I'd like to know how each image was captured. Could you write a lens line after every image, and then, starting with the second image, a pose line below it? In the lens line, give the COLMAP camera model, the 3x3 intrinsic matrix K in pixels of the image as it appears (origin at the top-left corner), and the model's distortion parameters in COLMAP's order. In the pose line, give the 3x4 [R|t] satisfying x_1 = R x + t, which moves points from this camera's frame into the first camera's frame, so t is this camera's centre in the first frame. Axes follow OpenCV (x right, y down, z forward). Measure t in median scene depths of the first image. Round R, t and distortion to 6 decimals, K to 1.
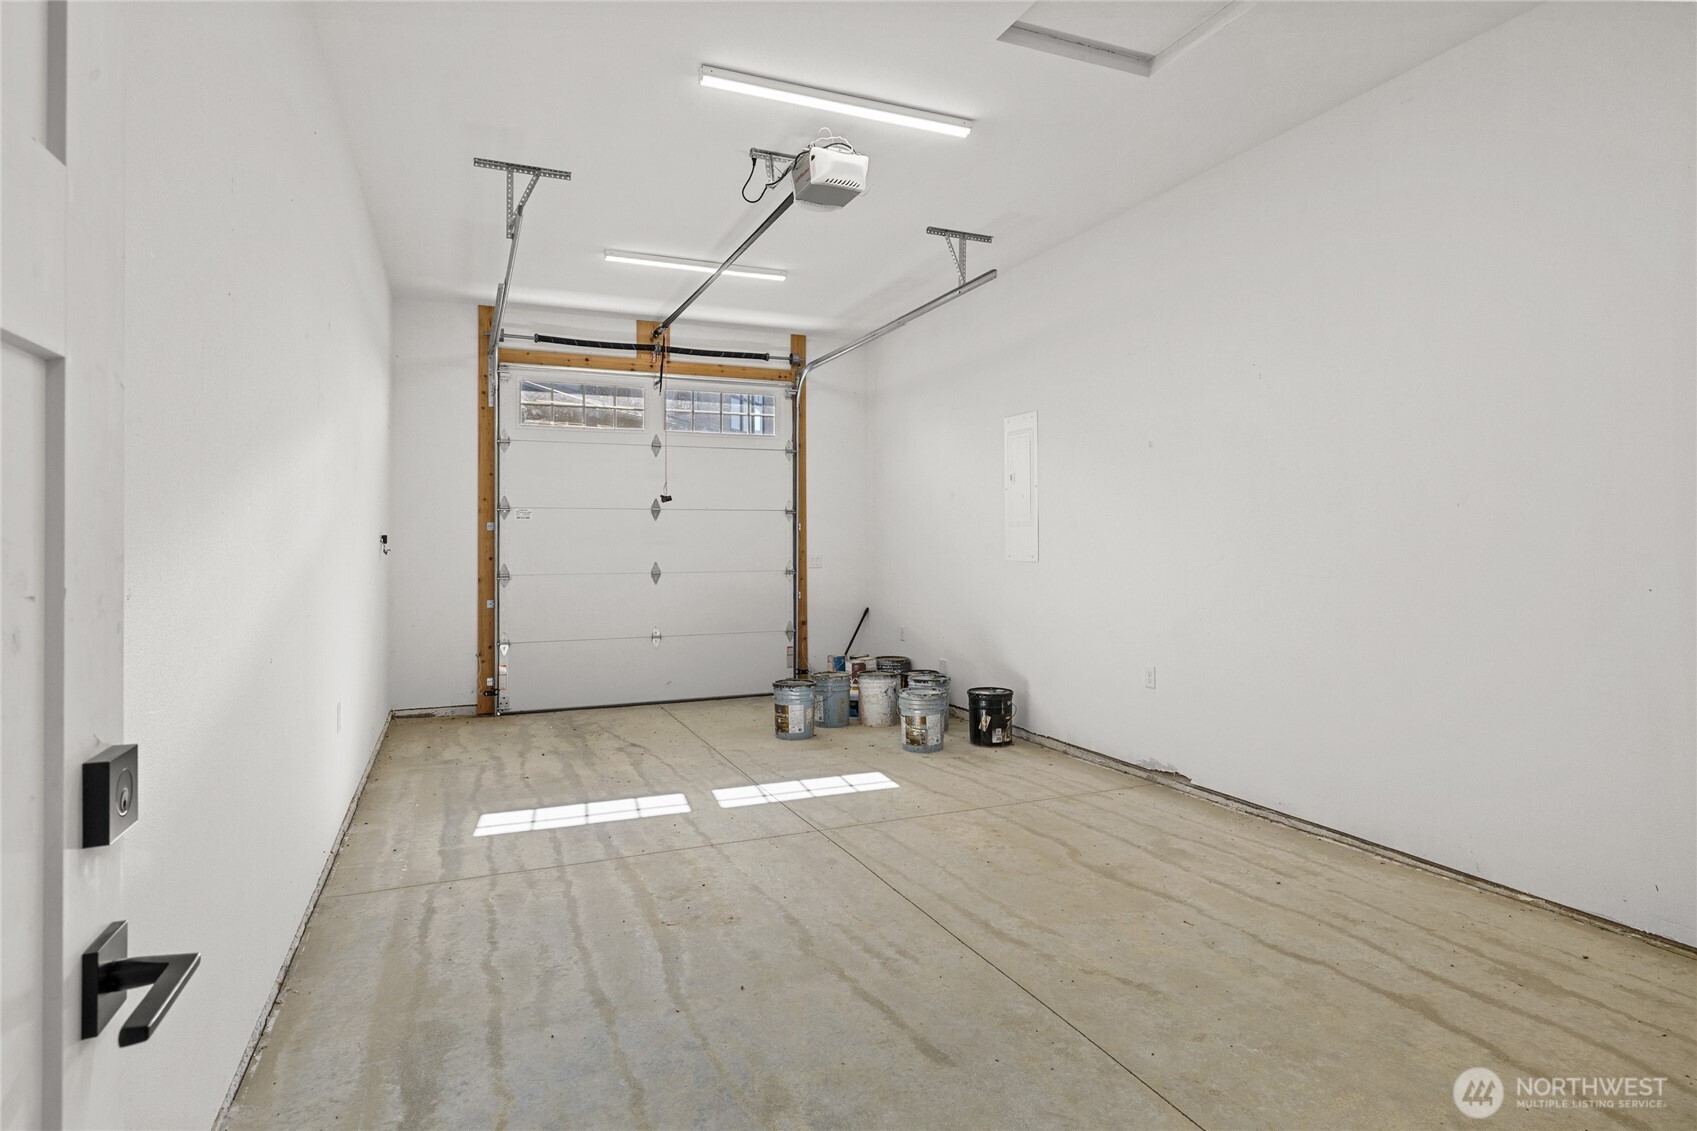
lens RADIAL K [[908.3, 0, 846.6], [0, 908.3, 559.0], [0, 0, 1]] dist [-0.000991, -0.002403]
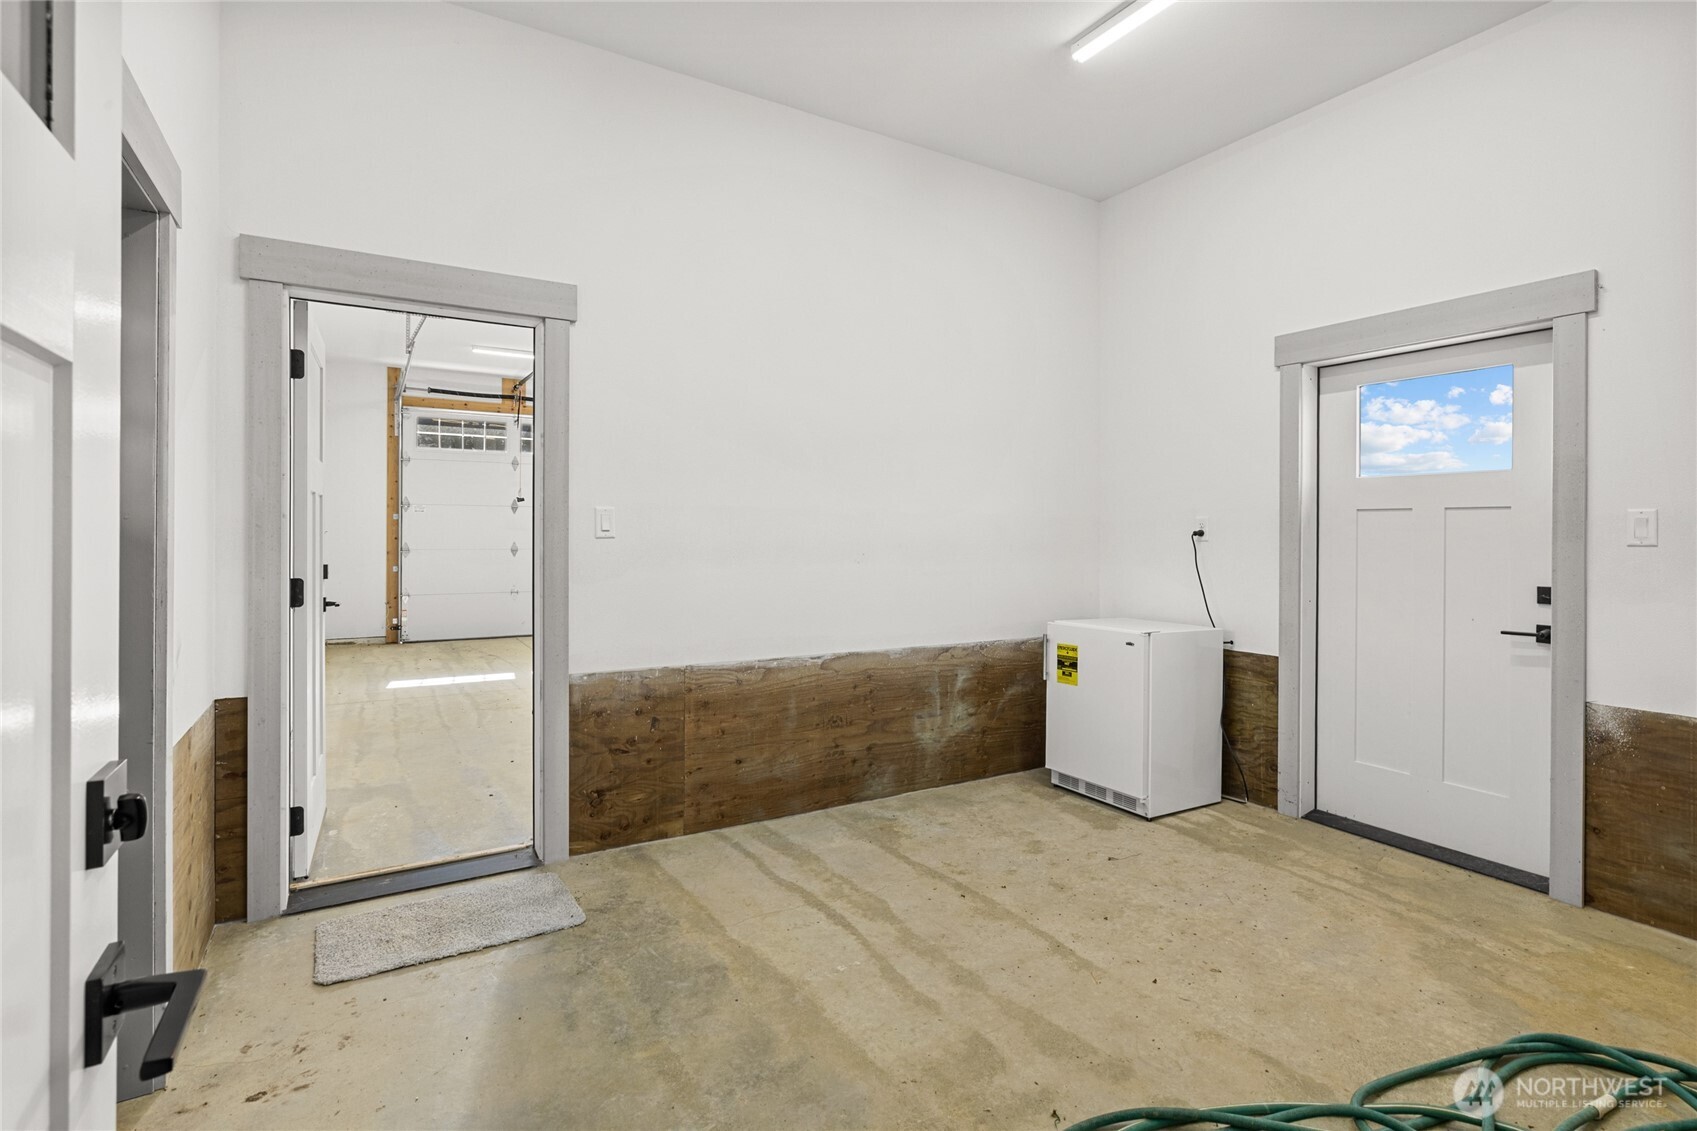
lens RADIAL K [[819.9, 0, 851.6], [0, 819.9, 556.6], [0, 0, 1]] dist [0.002714, 0.001349]
pose [[0.991053, 0.008404, 0.133201, 0.168025], [-0.010047, 0.999881, 0.011666, 0.006100], [-0.133087, -0.012900, 0.991020, -0.428947]]
